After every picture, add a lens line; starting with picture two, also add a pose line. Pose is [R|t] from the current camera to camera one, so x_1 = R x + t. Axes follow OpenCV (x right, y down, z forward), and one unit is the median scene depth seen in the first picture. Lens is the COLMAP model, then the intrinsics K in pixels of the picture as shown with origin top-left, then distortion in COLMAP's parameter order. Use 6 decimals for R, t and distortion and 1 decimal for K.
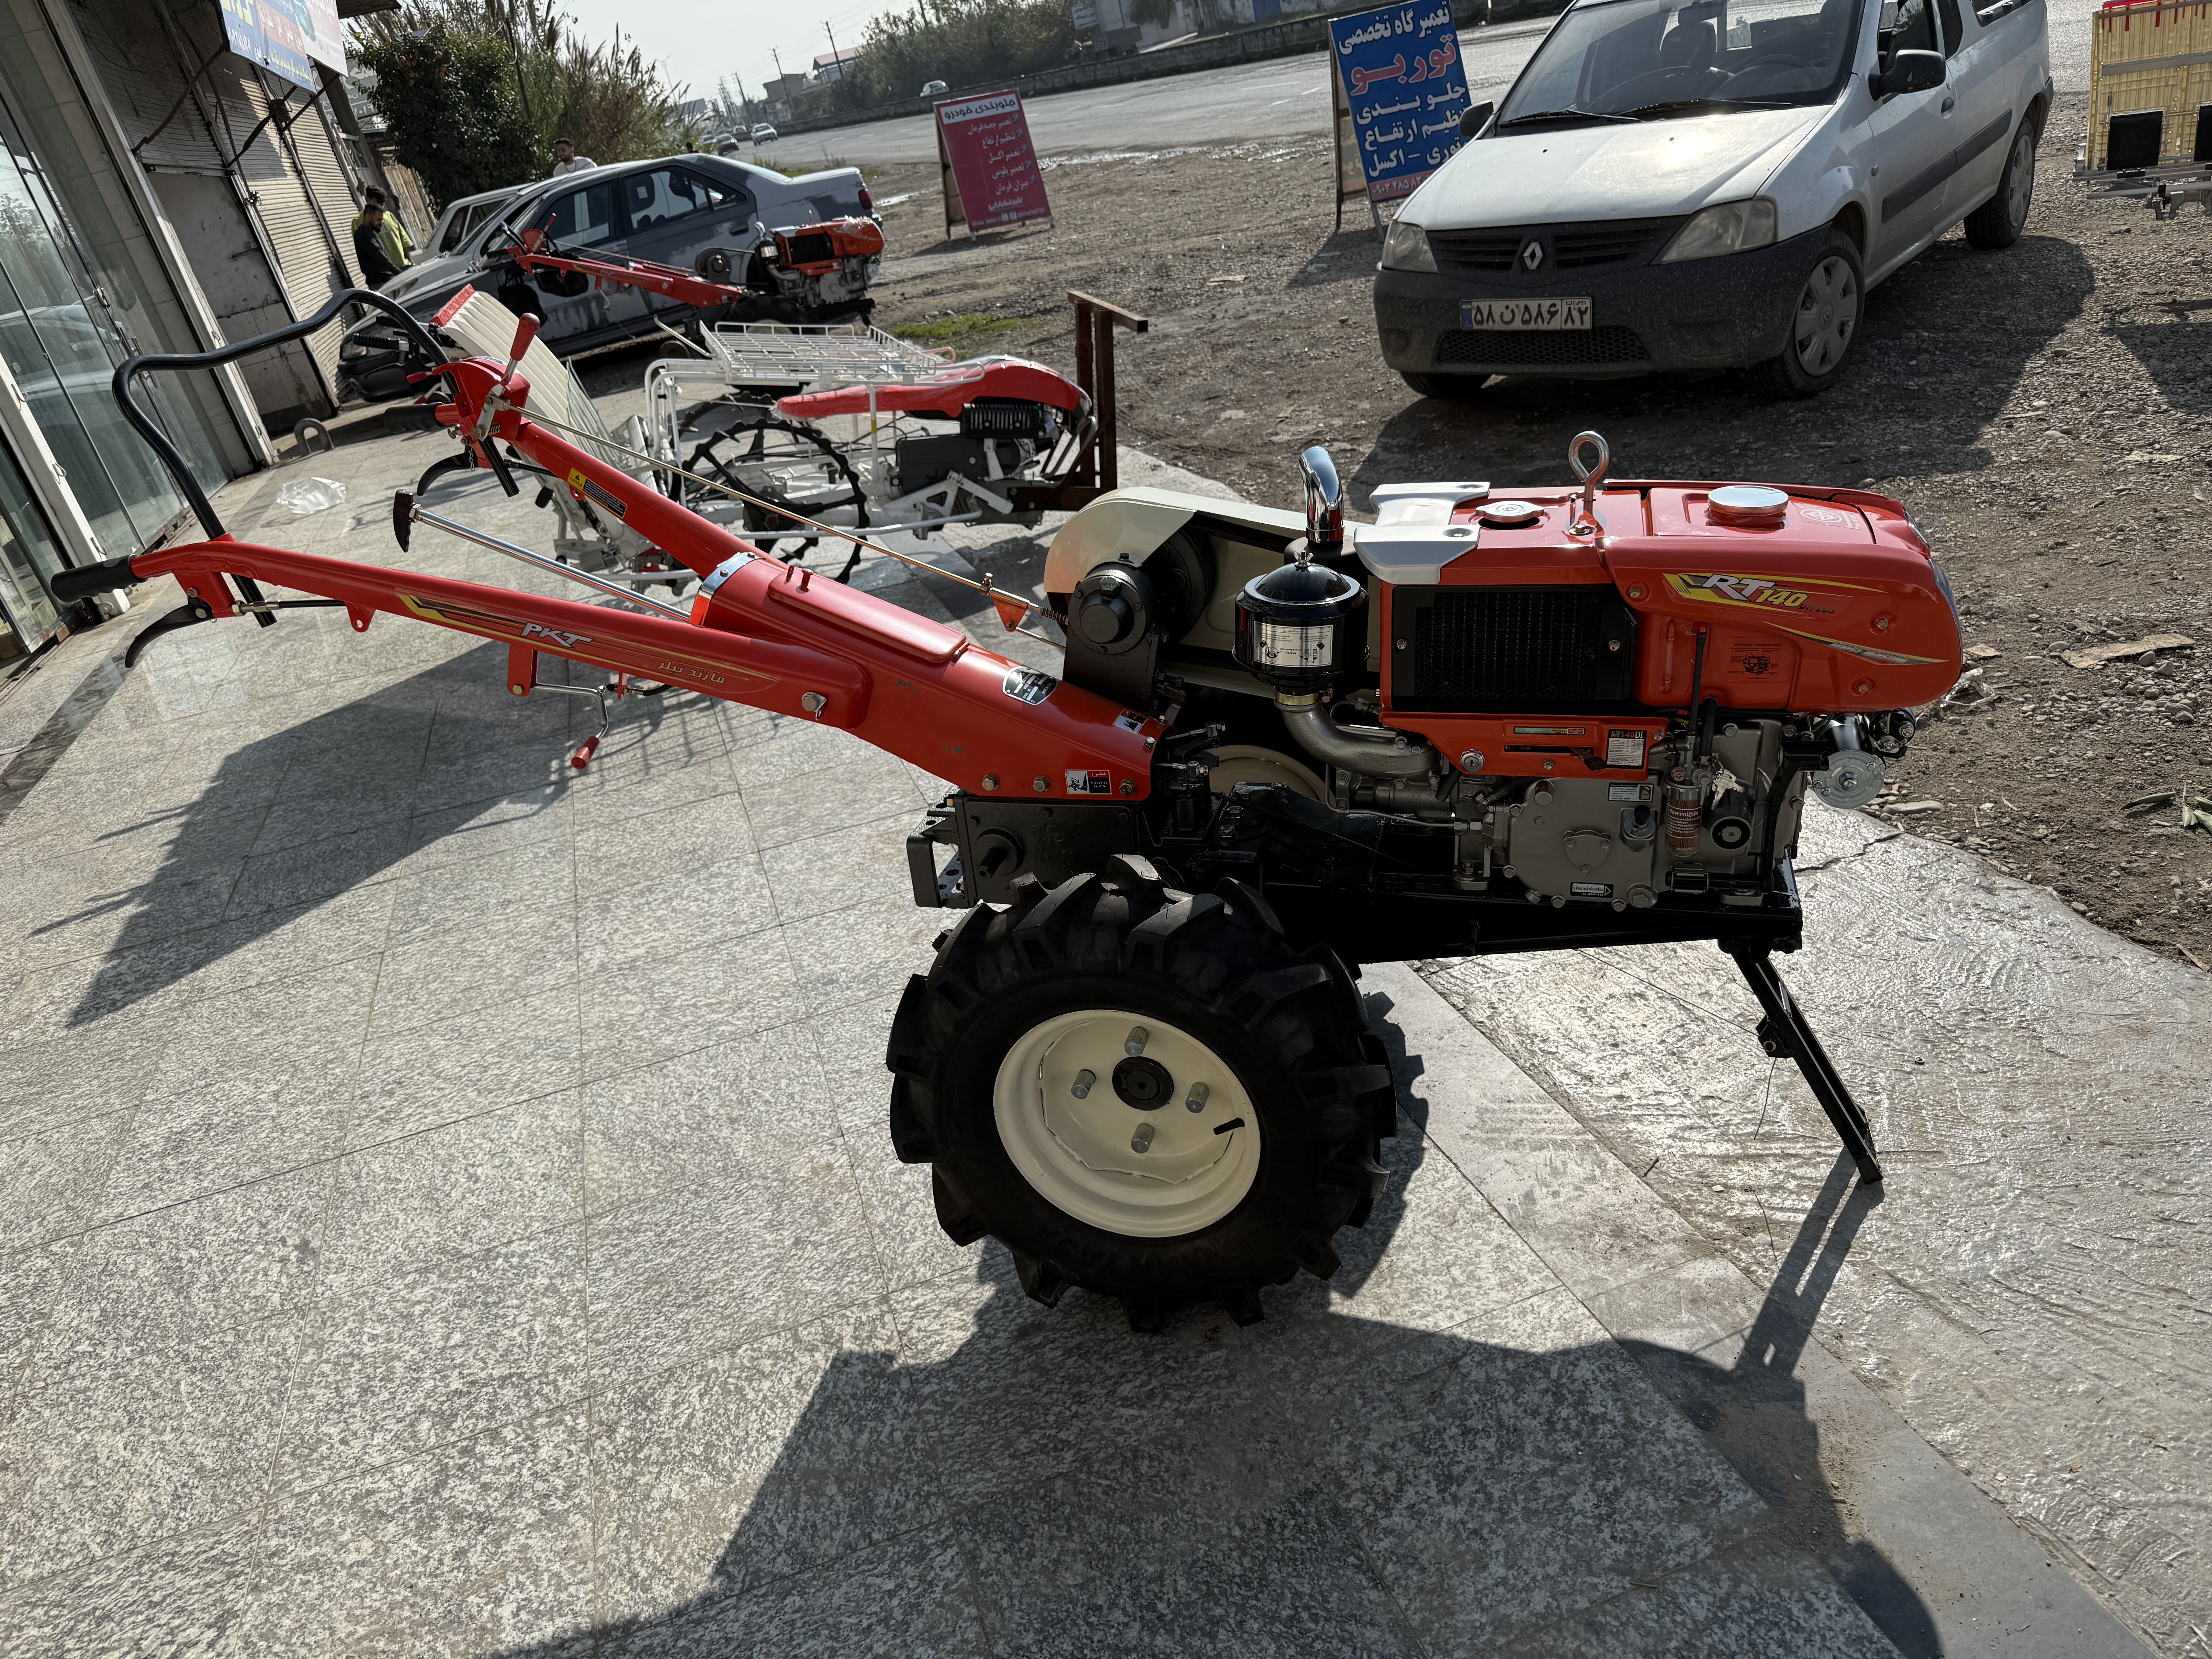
lens RADIAL K [[1551.0, 0, 1106.0], [0, 1551.0, 829.5], [0, 0, 1]] dist [0.028652, -0.049948]
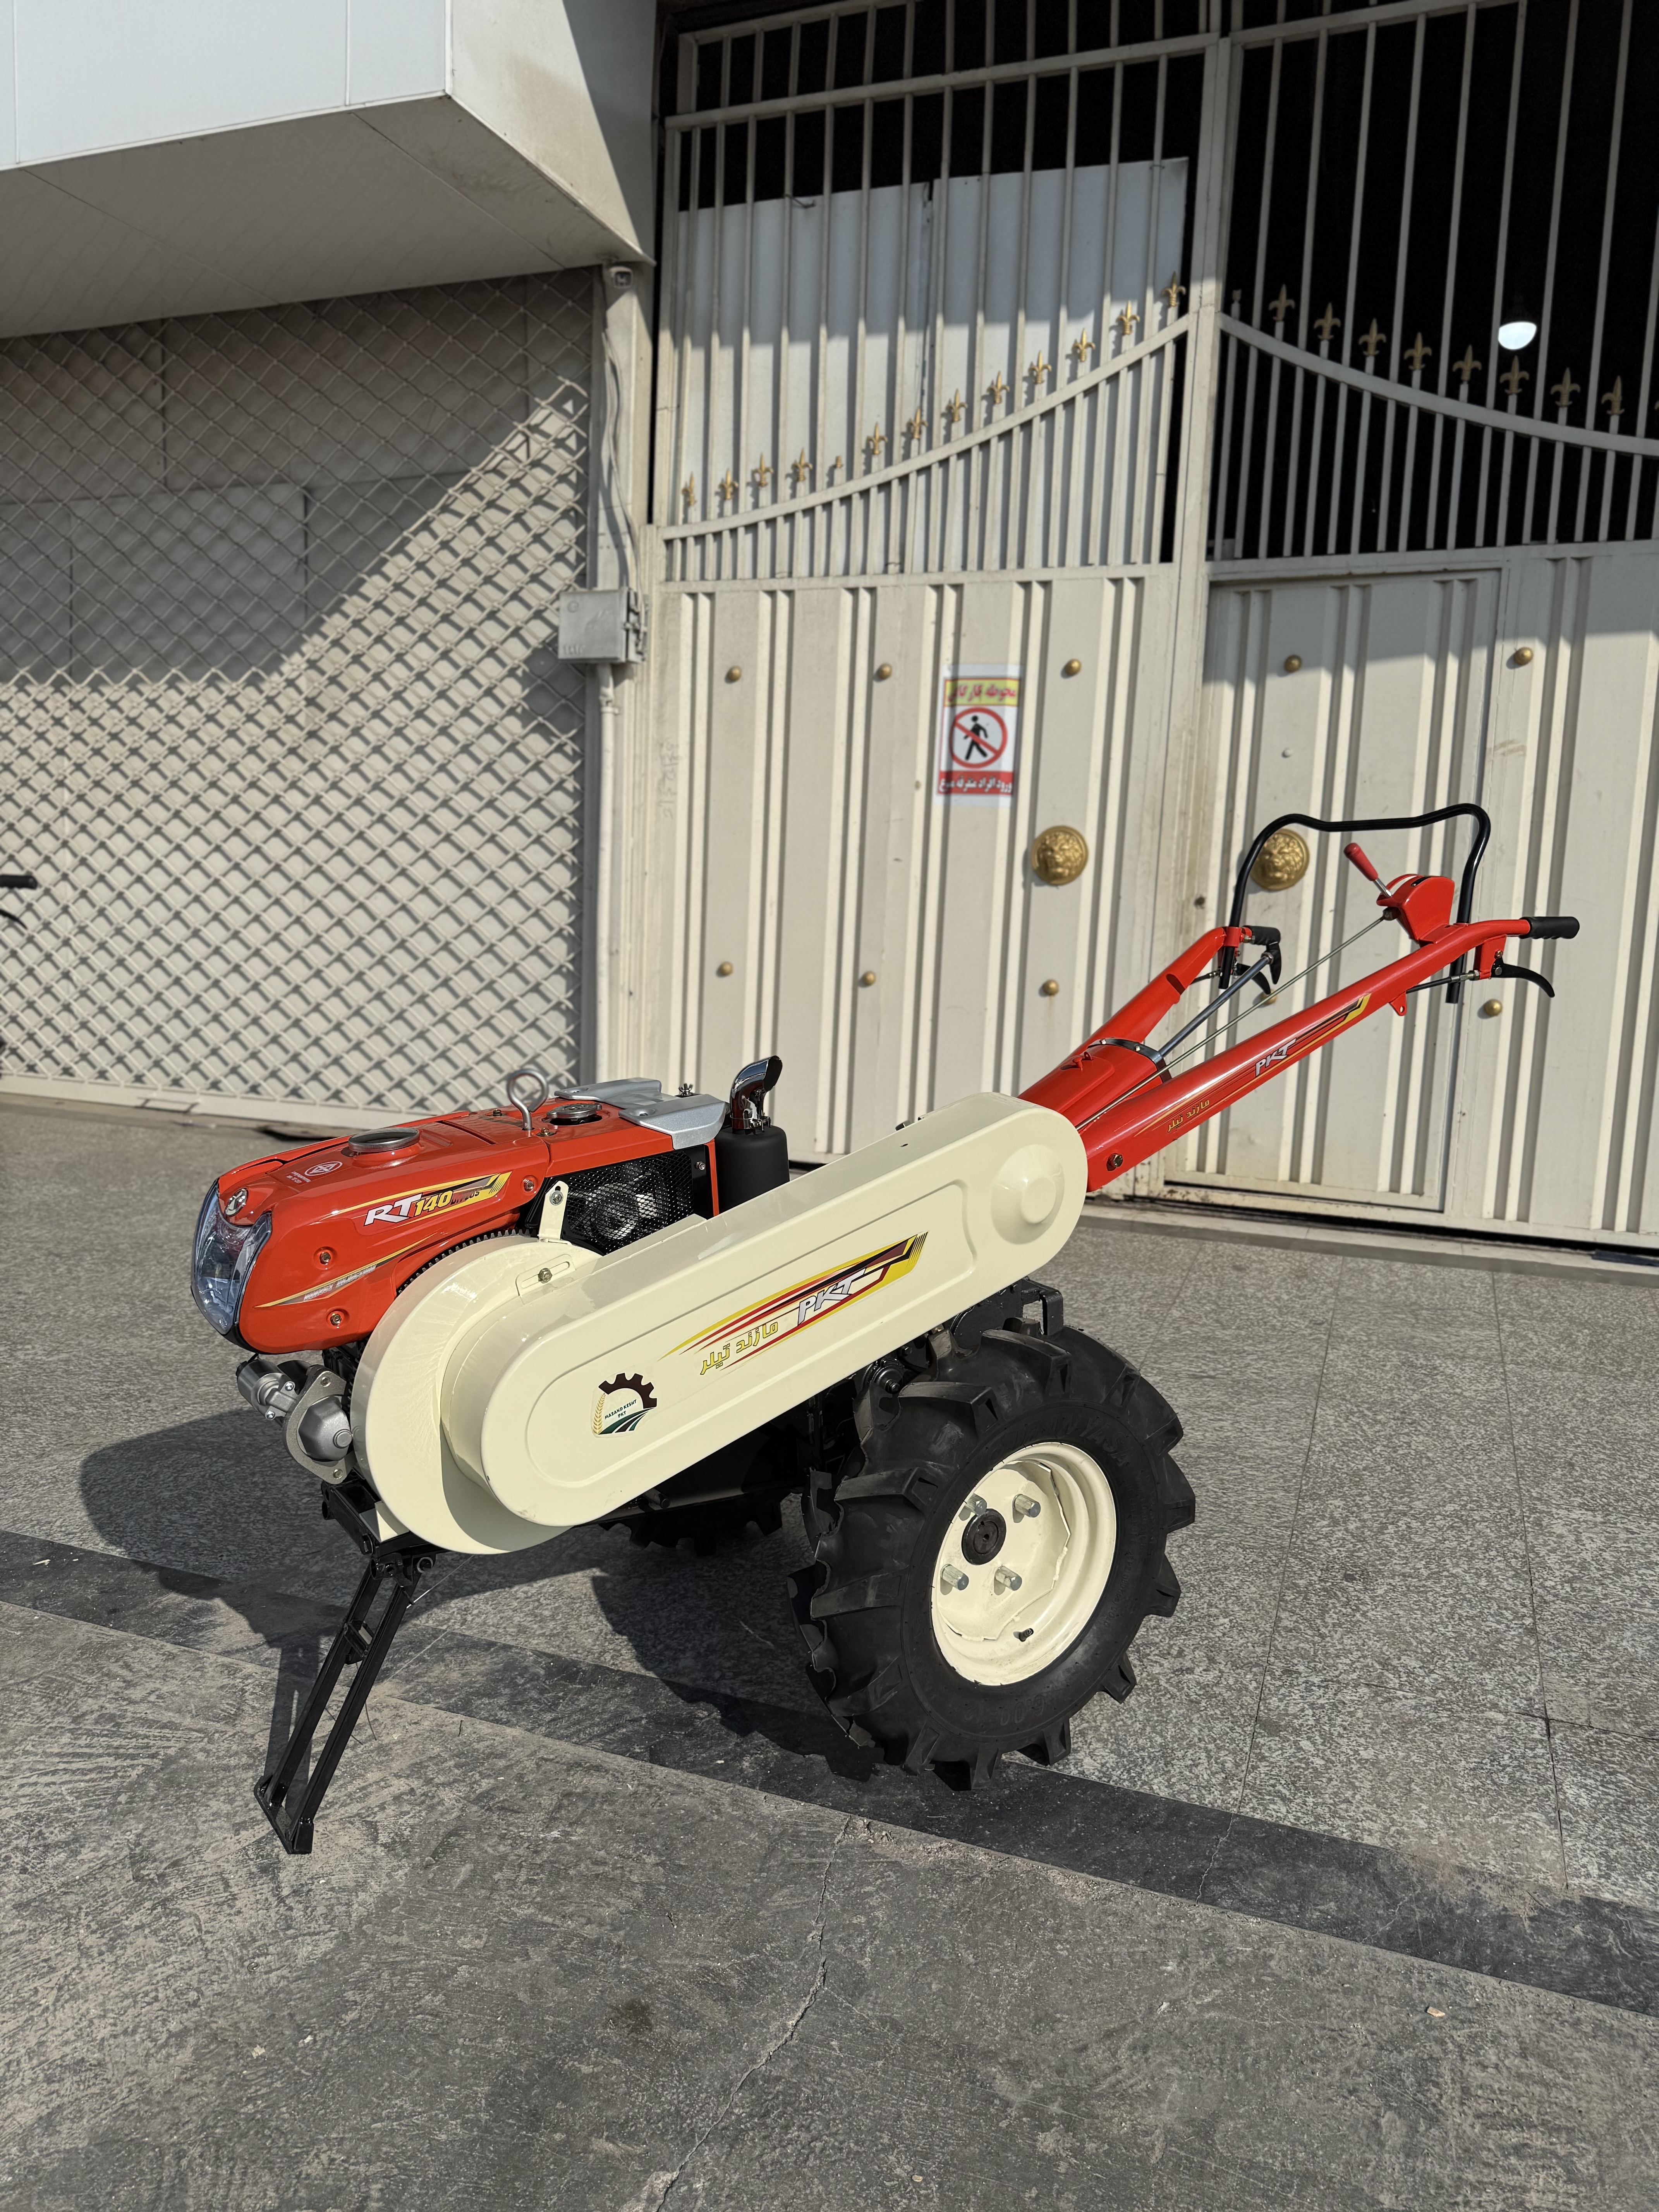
lens RADIAL K [[1551.0, 0, 829.5], [0, 1551.0, 1106.0], [0, 0, 1]] dist [0.028652, -0.049948]
pose [[-0.616790, 0.291488, -0.731167, 0.947836], [-0.259332, 0.801789, 0.538406, -0.849305], [0.743180, 0.521699, -0.418944, 1.575979]]
